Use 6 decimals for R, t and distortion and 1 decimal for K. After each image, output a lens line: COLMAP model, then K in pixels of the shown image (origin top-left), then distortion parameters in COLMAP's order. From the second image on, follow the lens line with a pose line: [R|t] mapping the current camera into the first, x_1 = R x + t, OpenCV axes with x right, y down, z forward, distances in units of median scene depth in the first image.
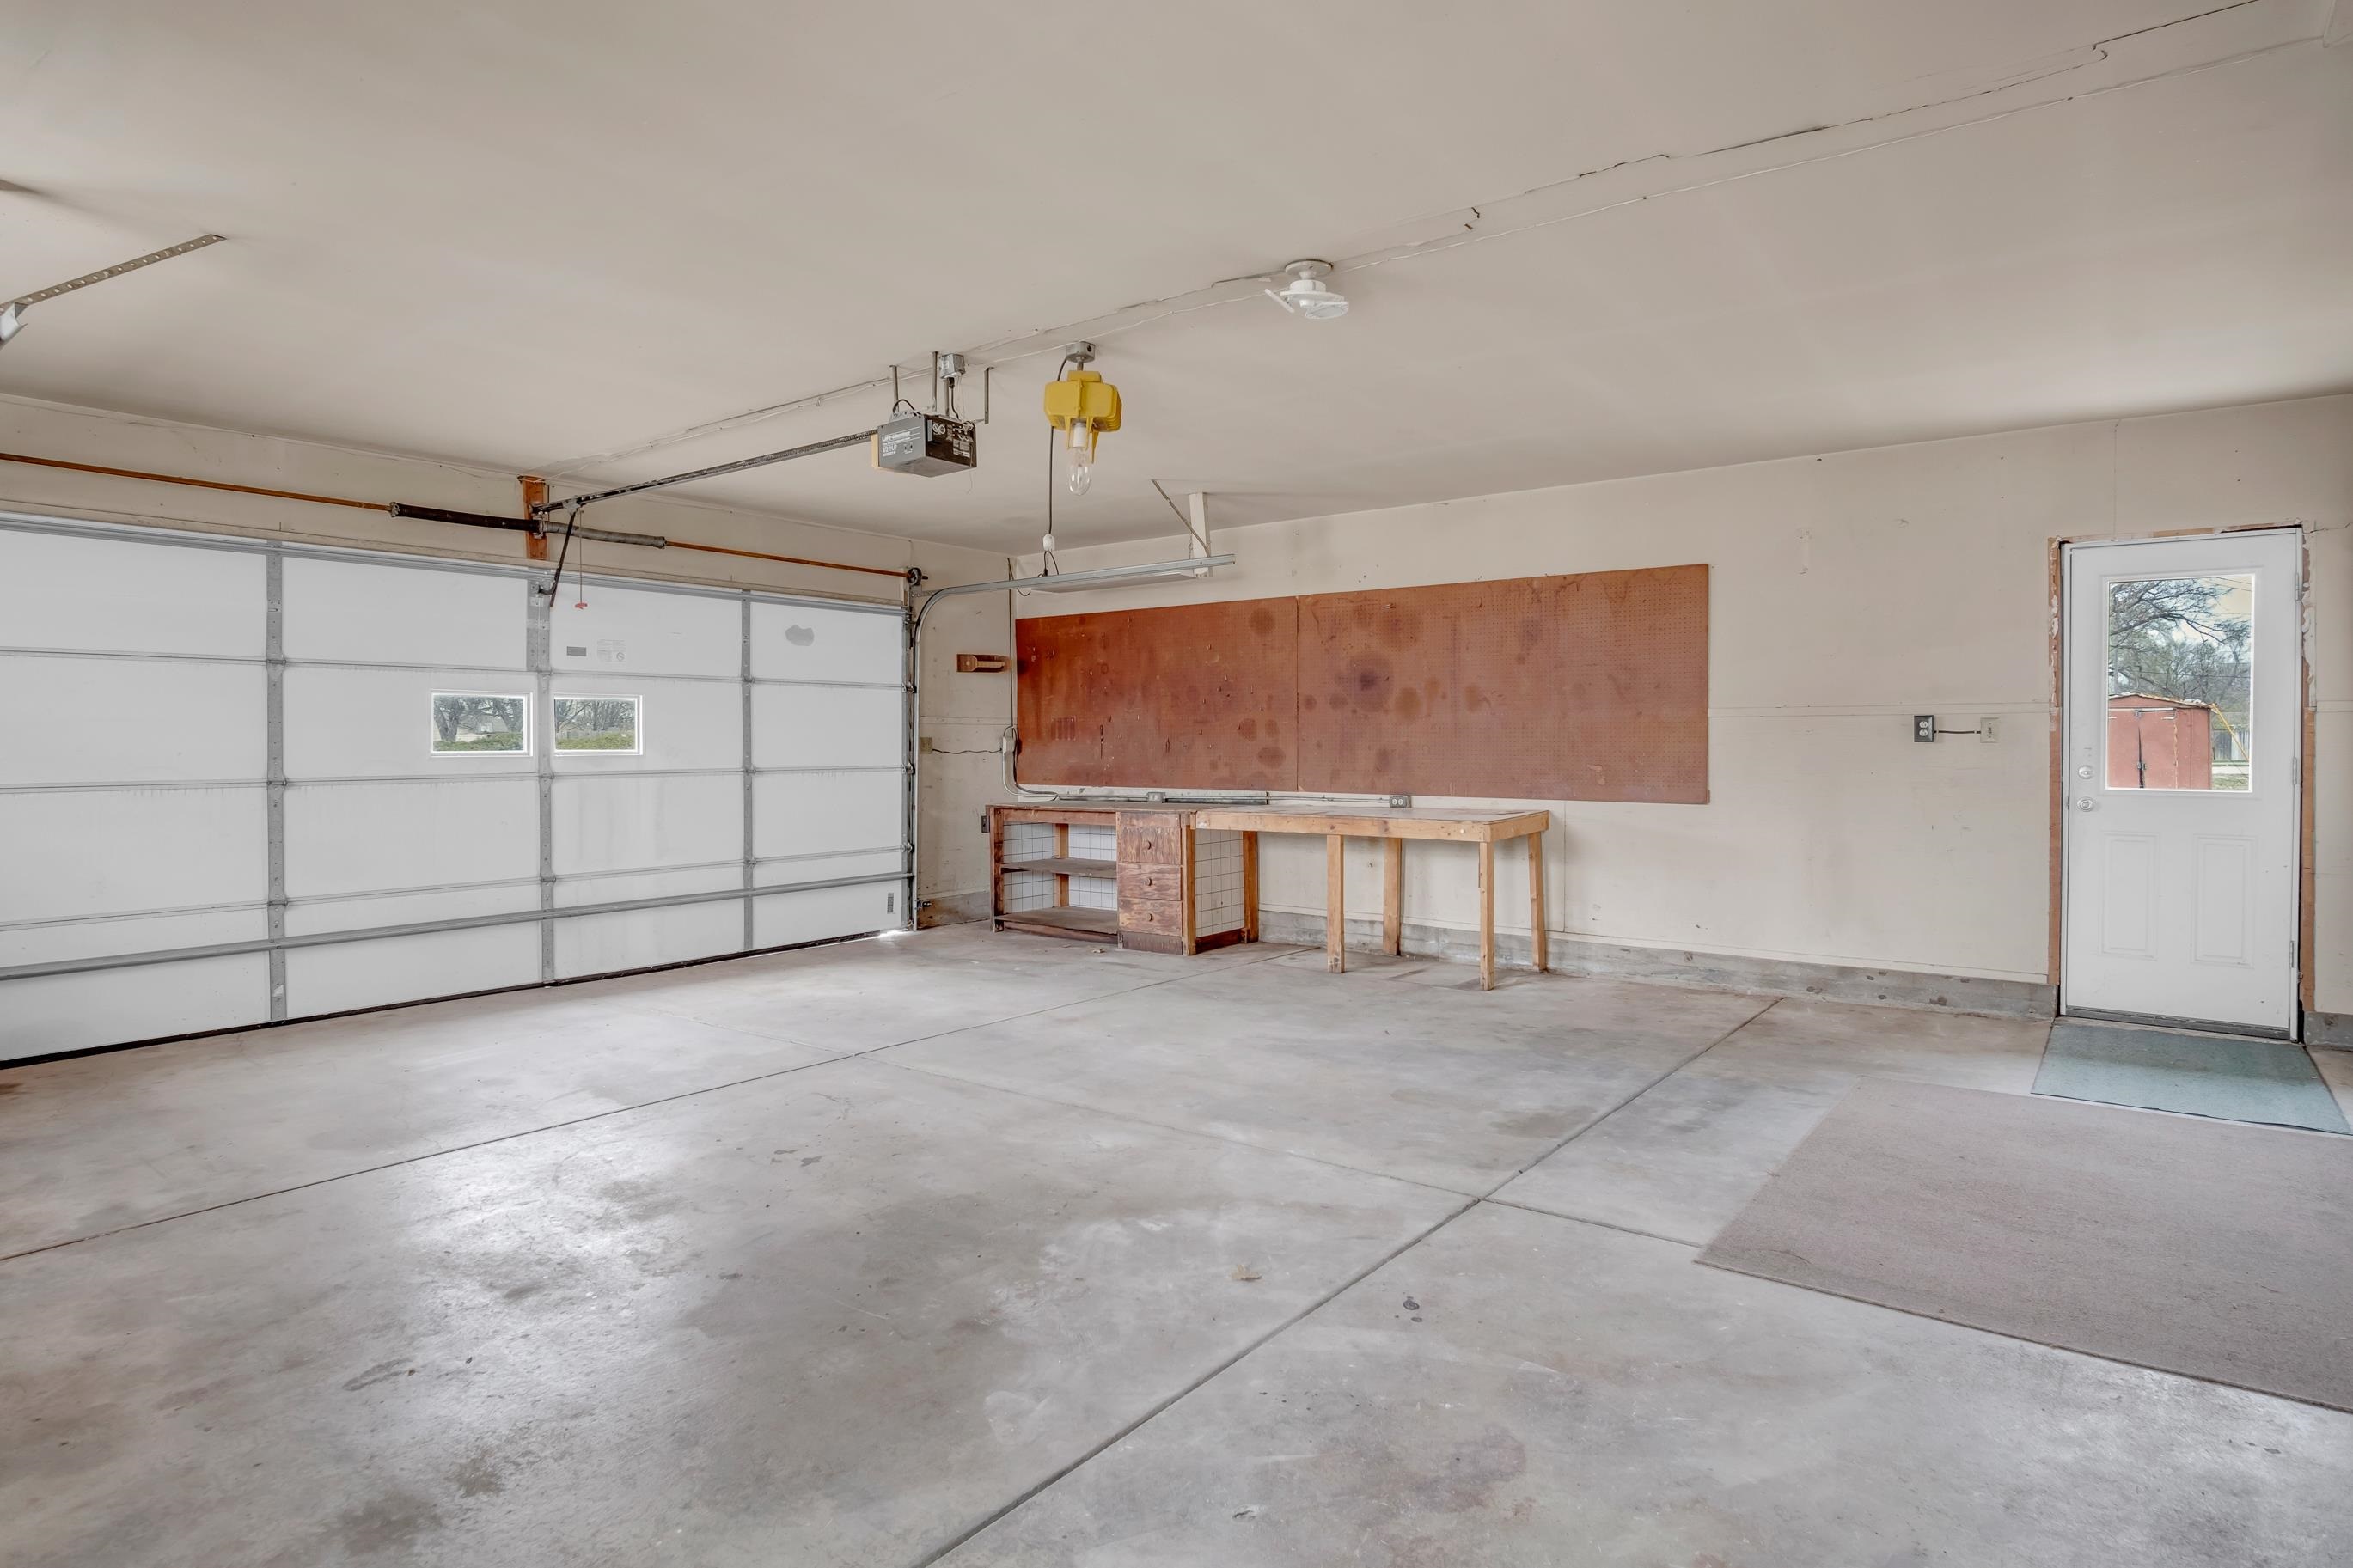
lens RADIAL K [[1277.9, 0, 1181.6], [0, 1277.9, 726.1], [0, 0, 1]] dist [-0.028786, 0.002842]
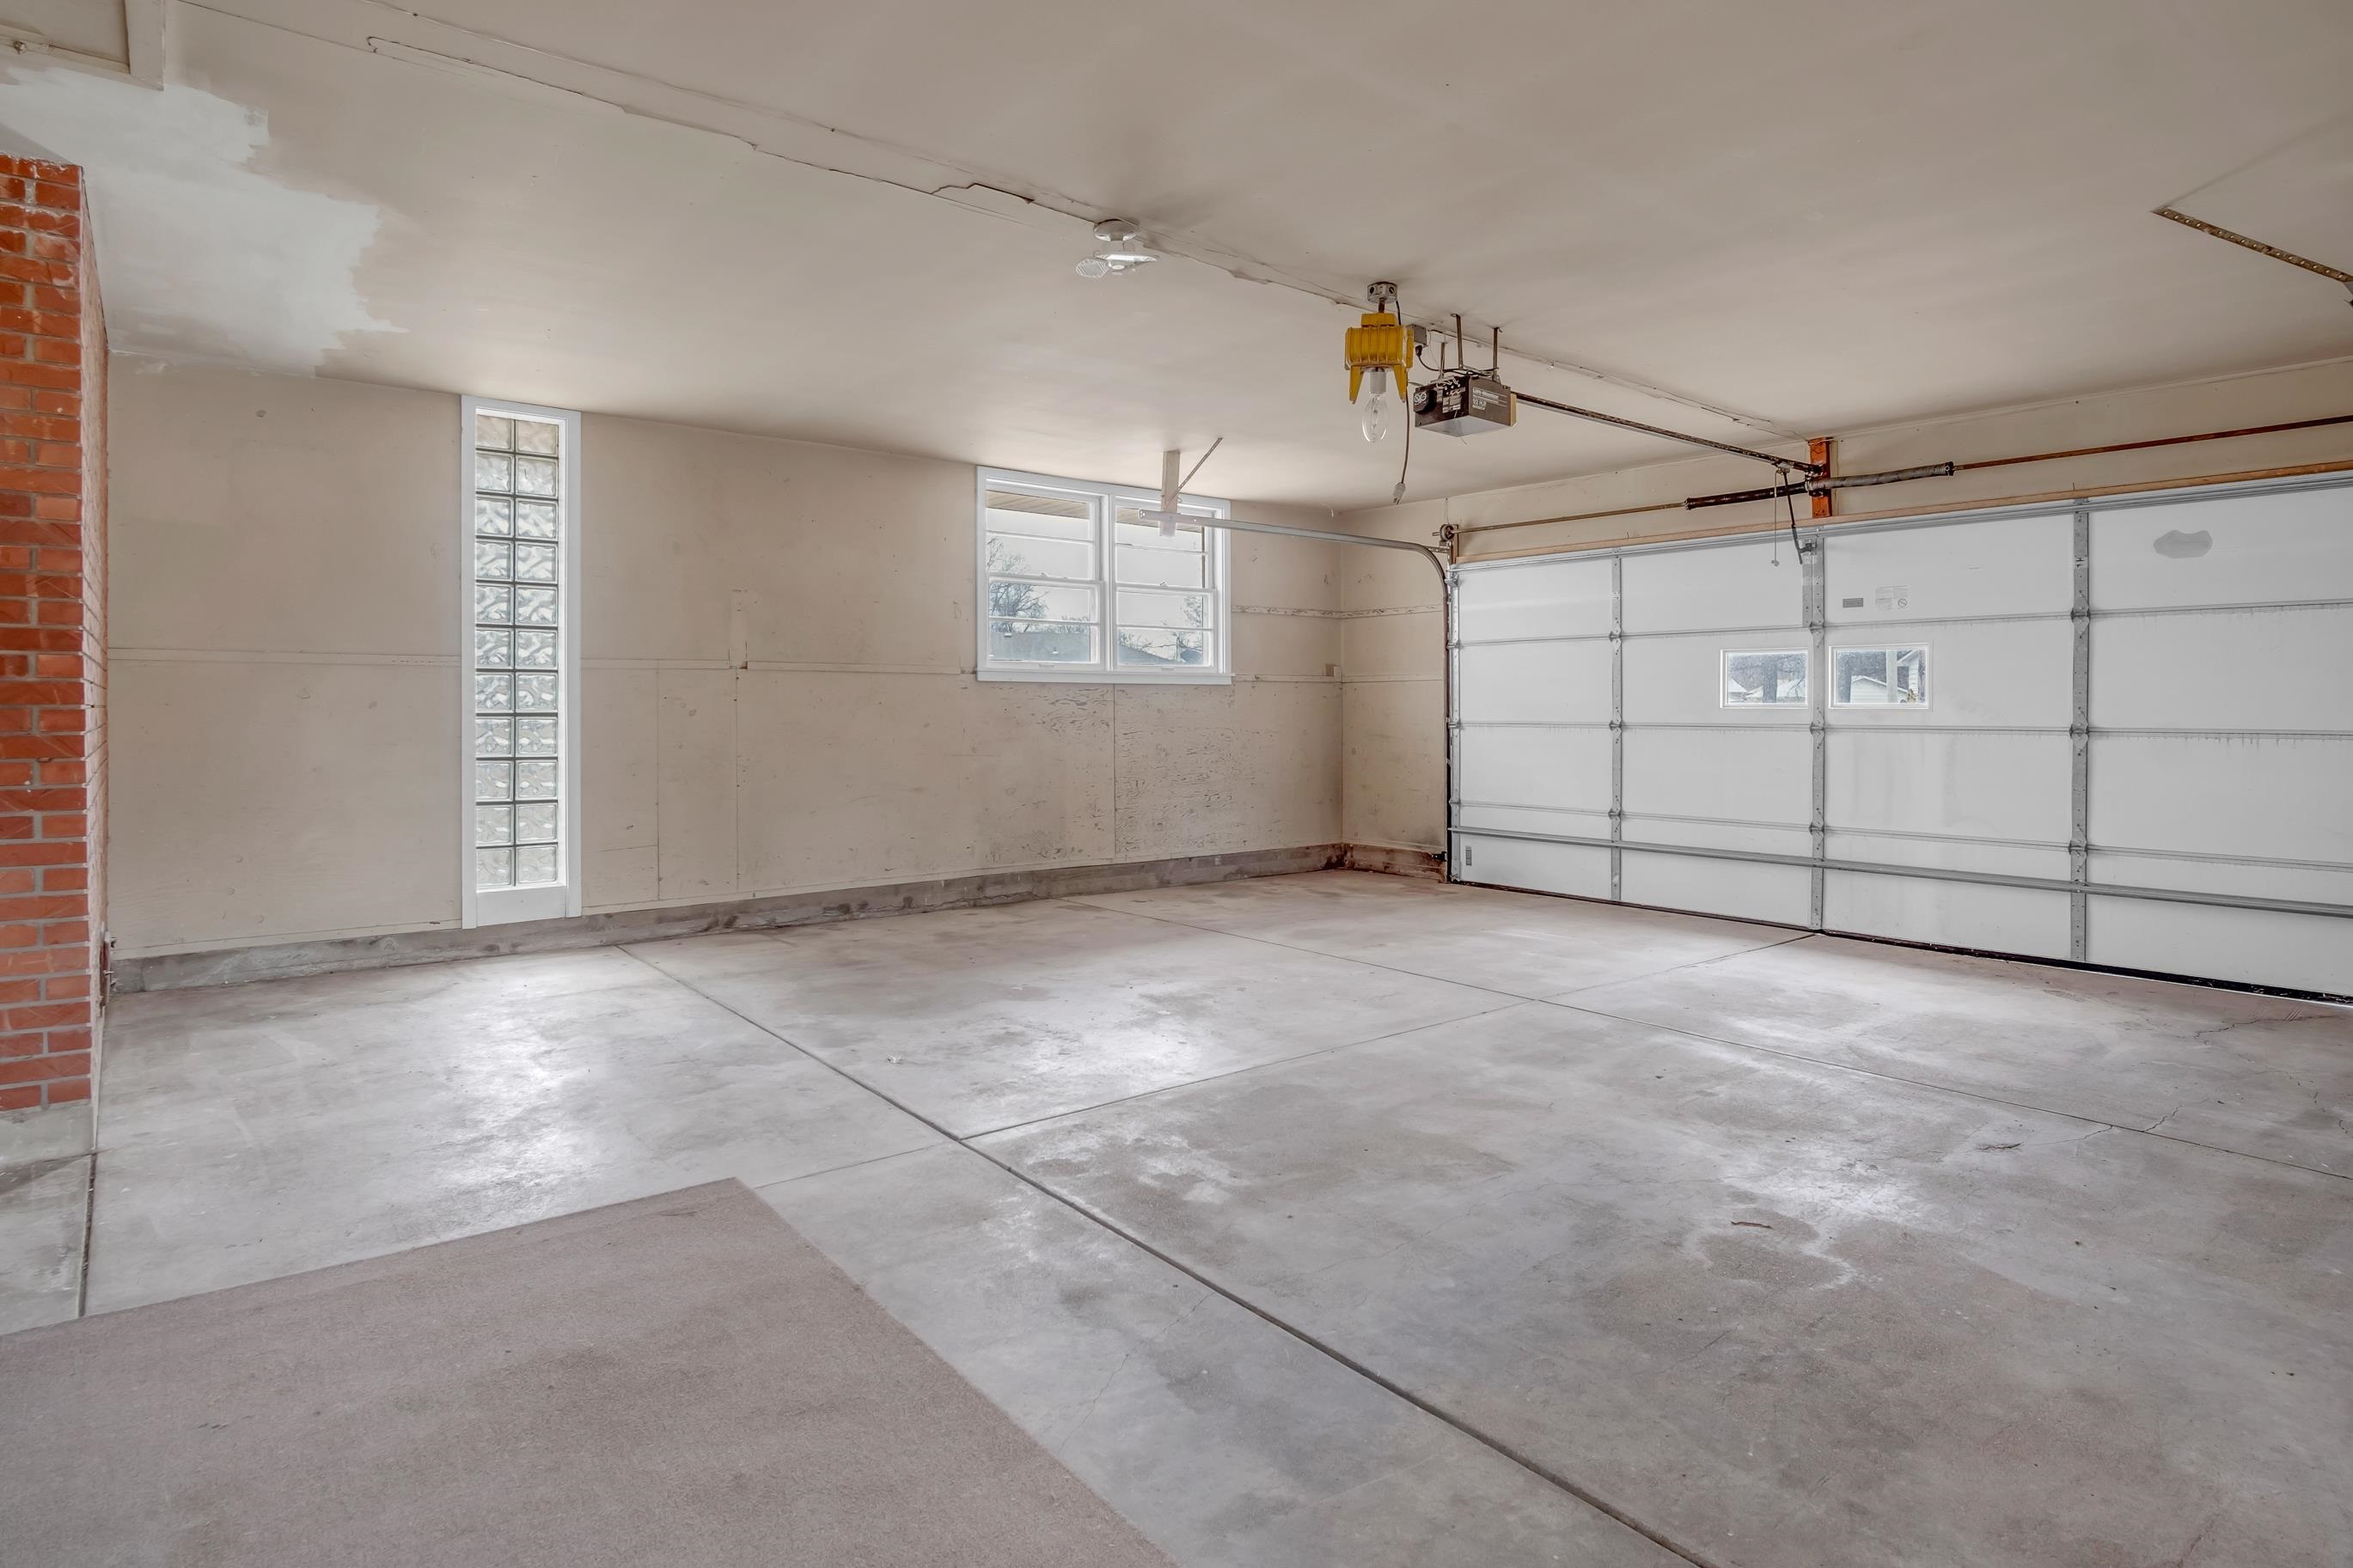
lens RADIAL K [[1277.9, 0, 1181.6], [0, 1277.9, 726.1], [0, 0, 1]] dist [-0.028786, 0.002842]
pose [[-0.247813, 0.021647, -0.968566, 0.618569], [0.014831, 0.999718, 0.018549, 0.010897], [0.968694, -0.009768, -0.248064, 0.751942]]
